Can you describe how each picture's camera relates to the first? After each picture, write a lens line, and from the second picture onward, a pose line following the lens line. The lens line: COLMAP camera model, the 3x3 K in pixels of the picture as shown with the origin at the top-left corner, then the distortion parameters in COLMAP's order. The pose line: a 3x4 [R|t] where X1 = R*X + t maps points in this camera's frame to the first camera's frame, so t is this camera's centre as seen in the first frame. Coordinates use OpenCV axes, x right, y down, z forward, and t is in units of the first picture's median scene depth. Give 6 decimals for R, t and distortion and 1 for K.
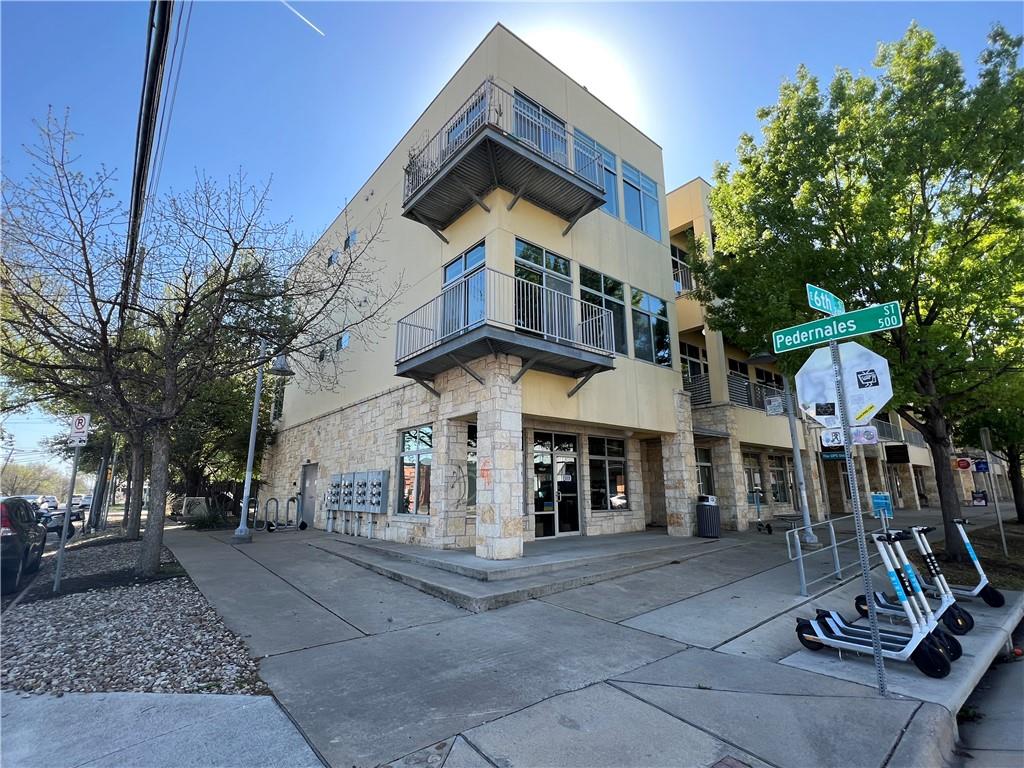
lens RADIAL K [[464.6, 0, 502.4], [0, 464.6, 386.1], [0, 0, 1]] dist [-0.000398, -0.000169]
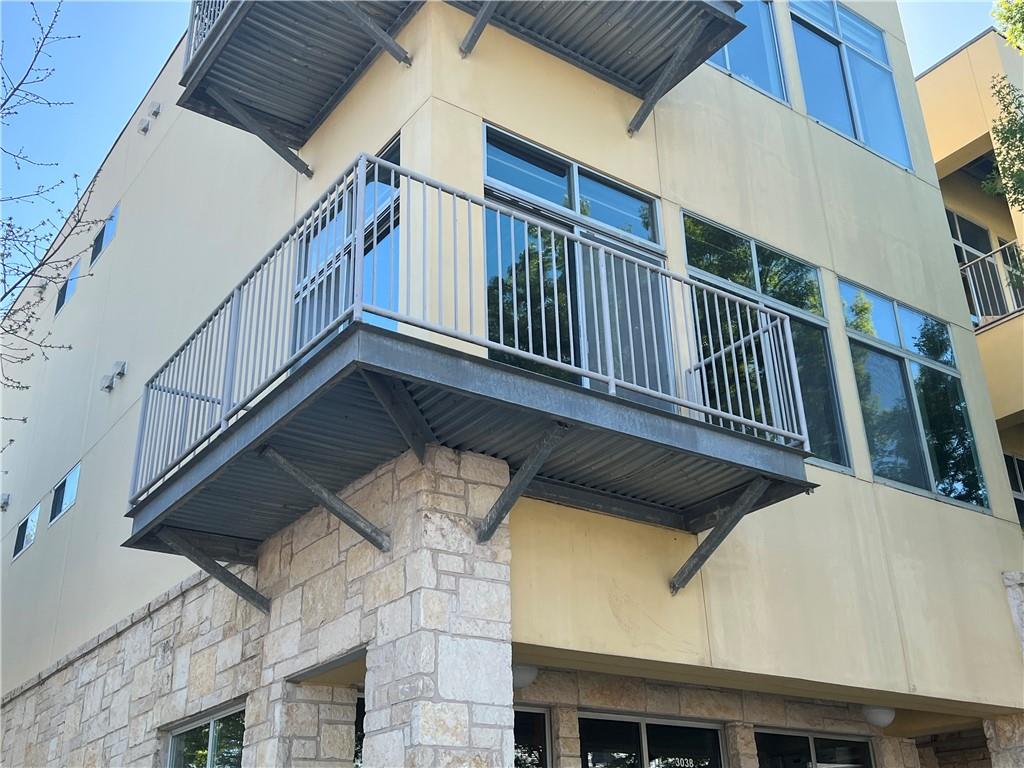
lens RADIAL K [[1095.4, 0, 520.2], [0, 1095.4, 380.2], [0, 0, 1]] dist [0.025183, 0.000000]
pose [[0.998796, -0.043065, -0.023474, 0.059847], [0.036591, 0.972956, -0.228073, 0.047254], [0.032661, 0.226940, 0.973361, 0.233029]]
